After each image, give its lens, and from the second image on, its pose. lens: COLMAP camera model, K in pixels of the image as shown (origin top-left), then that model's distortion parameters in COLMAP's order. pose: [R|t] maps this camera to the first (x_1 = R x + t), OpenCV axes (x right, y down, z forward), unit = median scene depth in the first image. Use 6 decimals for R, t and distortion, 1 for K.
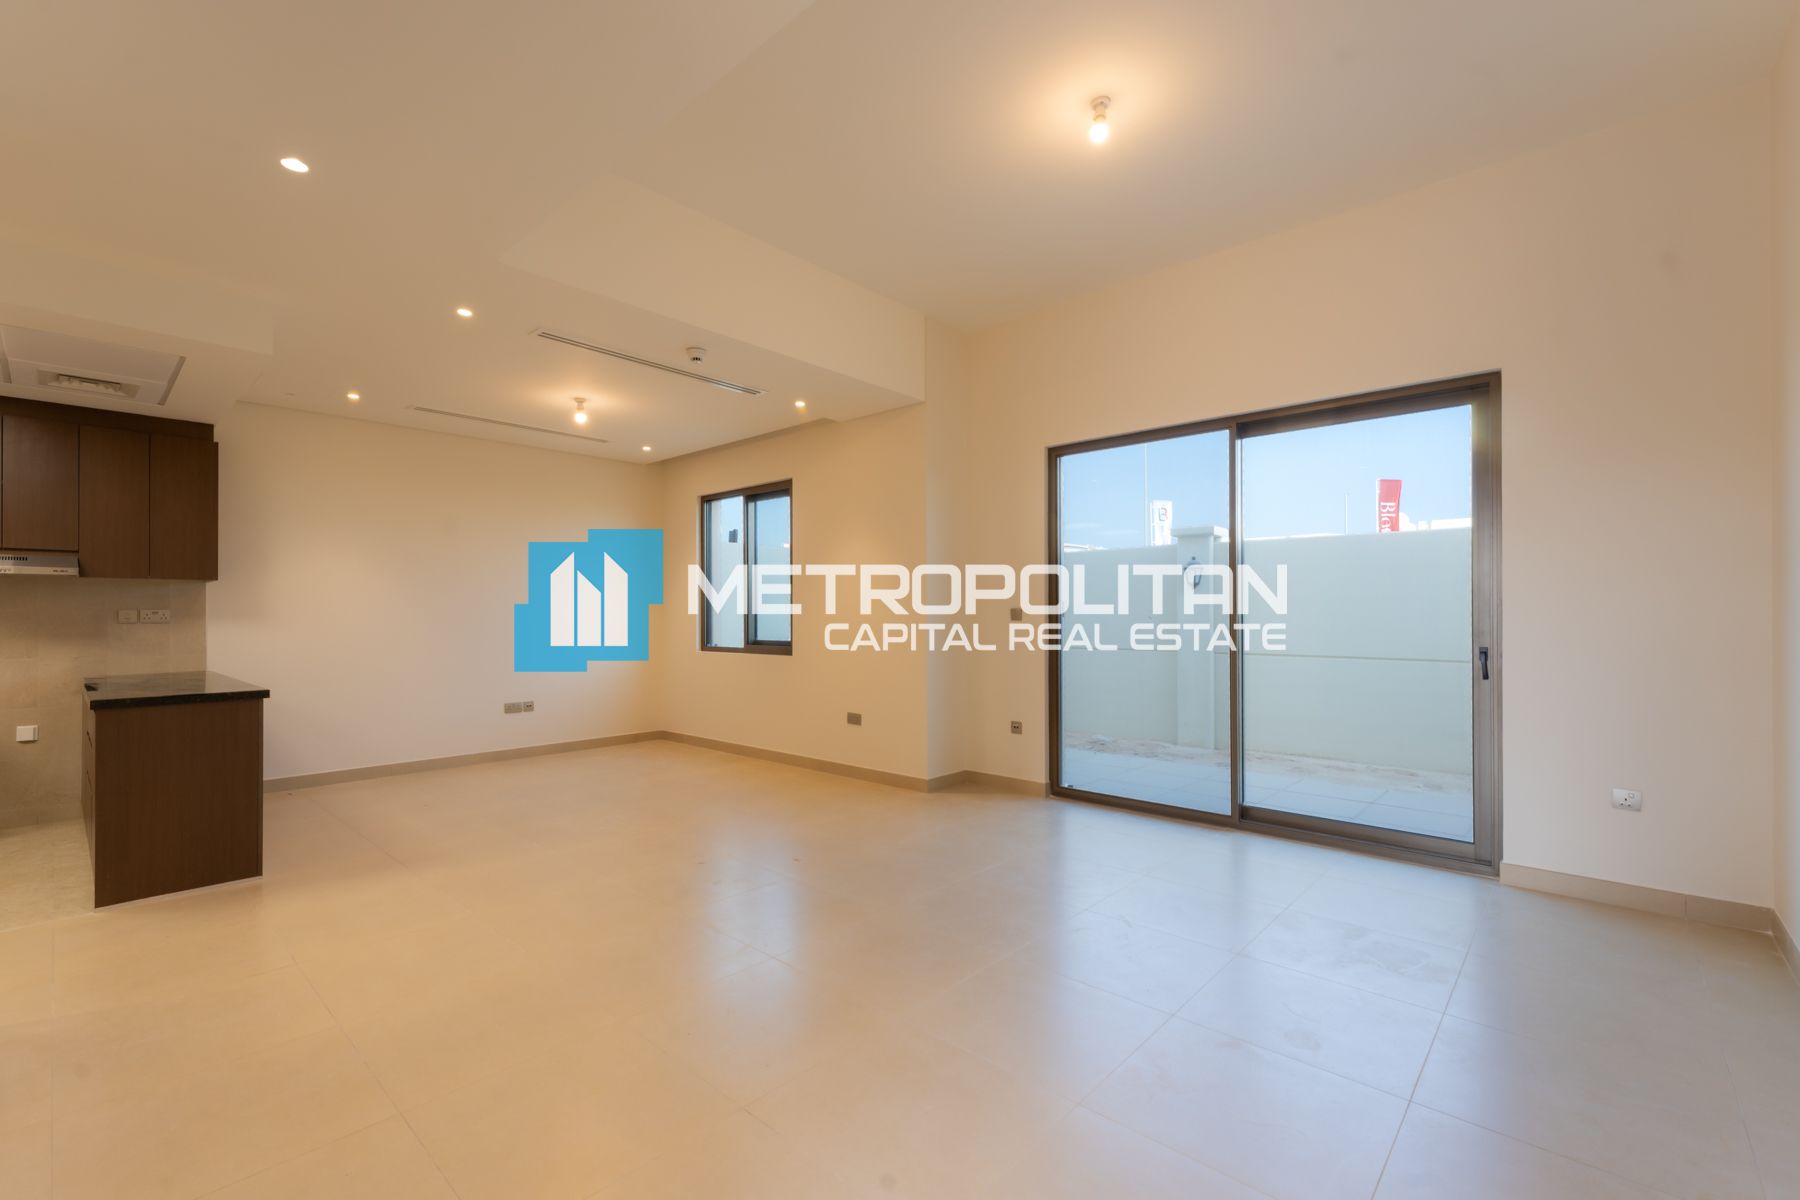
lens RADIAL K [[759.6, 0, 900.0], [0, 759.6, 600.0], [0, 0, 1]] dist [0.015448, 0.000191]
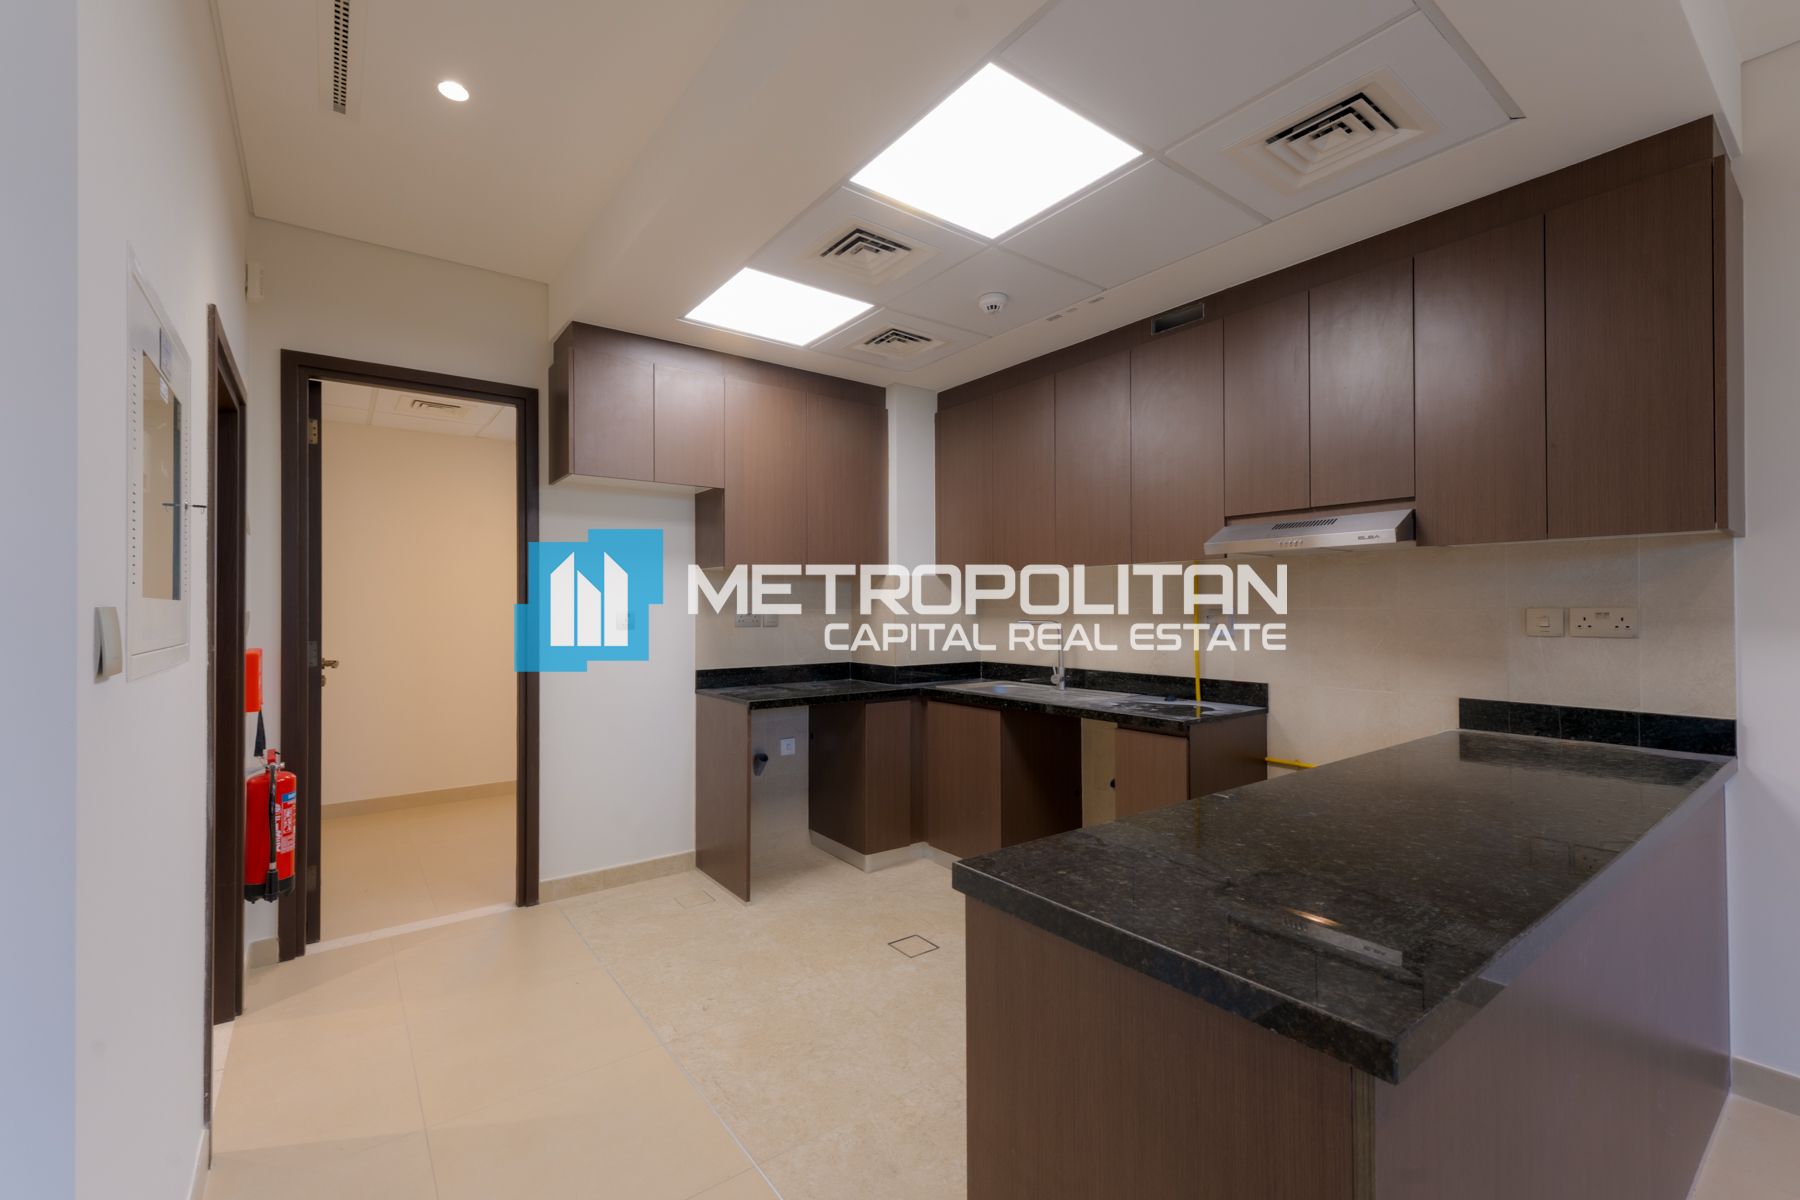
lens RADIAL K [[759.6, 0, 900.0], [0, 759.6, 600.0], [0, 0, 1]] dist [0.015448, 0.000191]
pose [[-0.190521, -0.012089, -0.981609, -0.389507], [0.017966, 0.999714, -0.015799, 0.006888], [0.981519, -0.020646, -0.190250, 0.589641]]
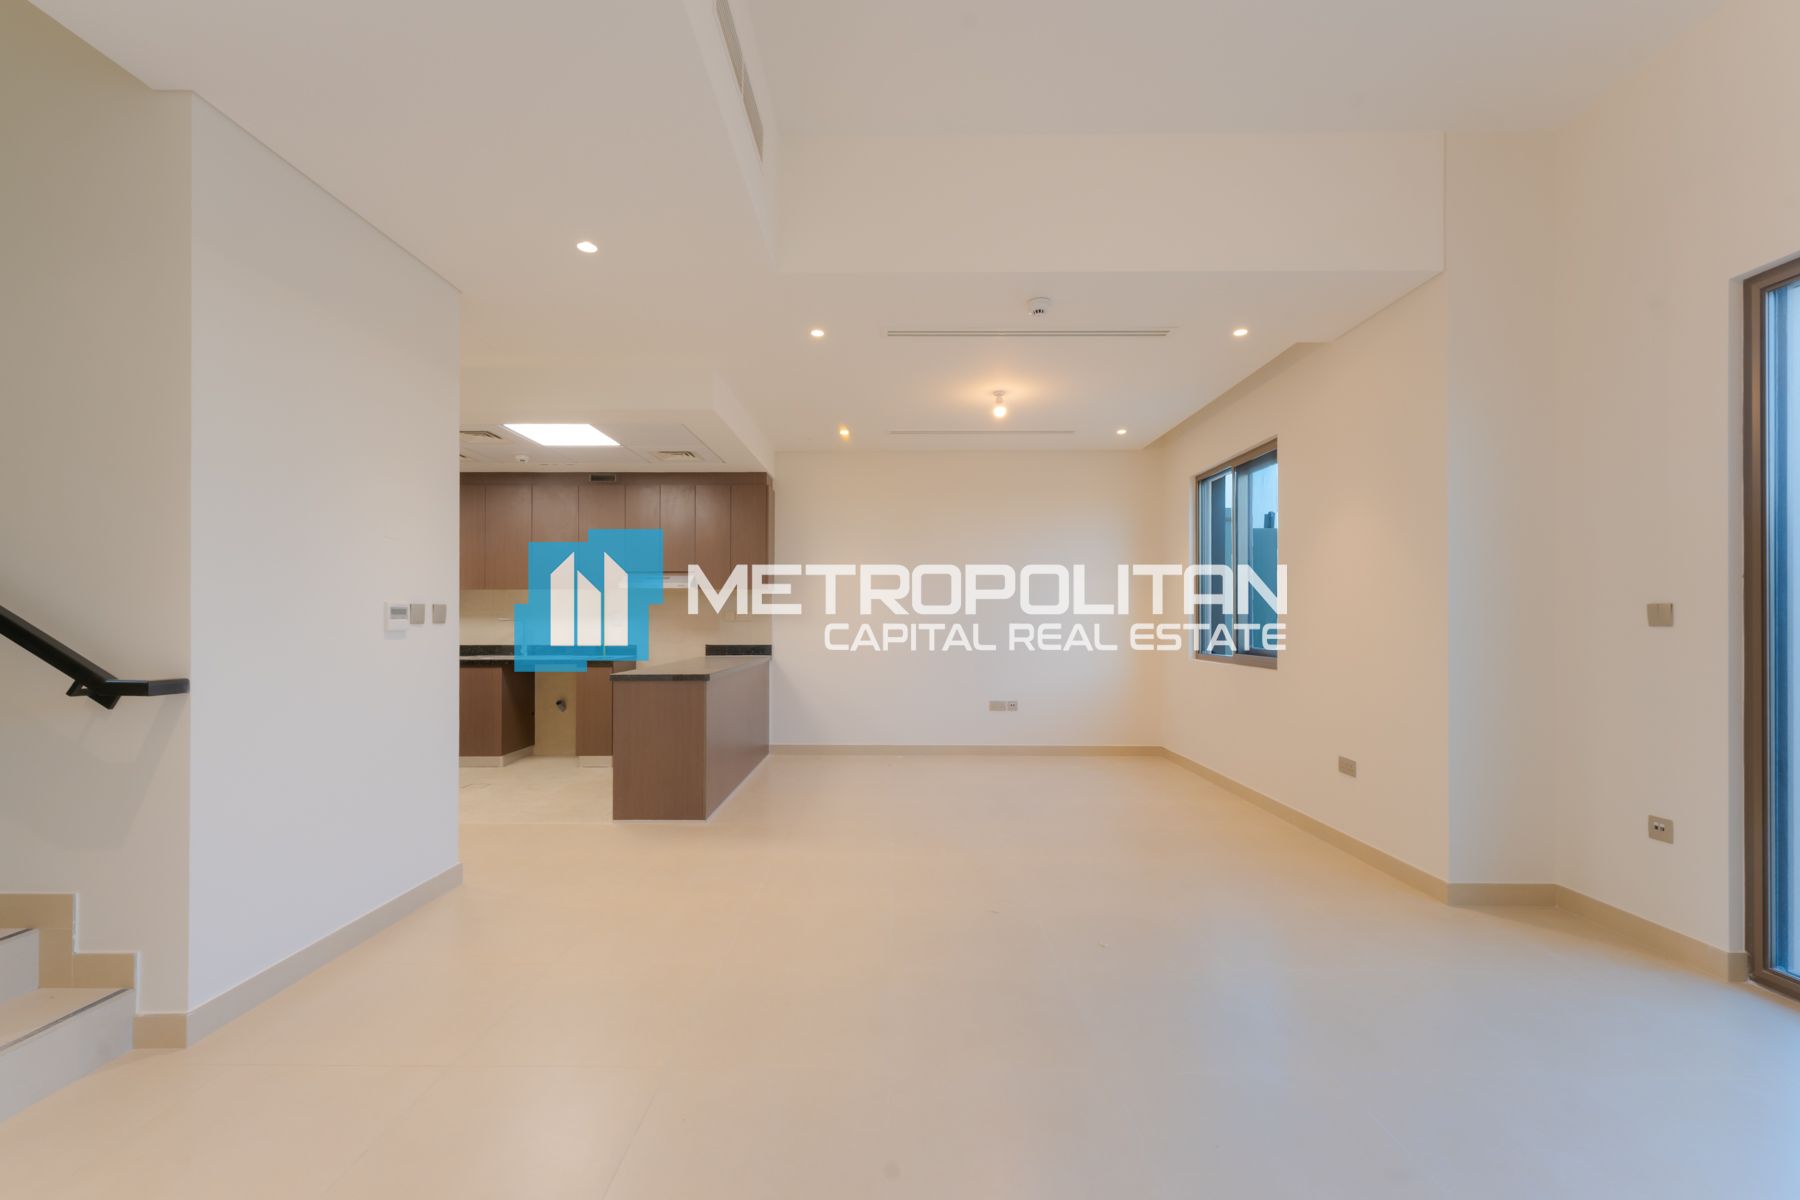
lens RADIAL K [[752.1, 0, 893.4], [0, 752.1, 611.4], [0, 0, 1]] dist [0.000649, -0.000027]
pose [[0.663649, -0.003816, -0.748034, 0.194836], [0.013673, 0.999882, 0.007030, 0.004805], [0.747919, -0.014893, 0.663623, 0.258291]]
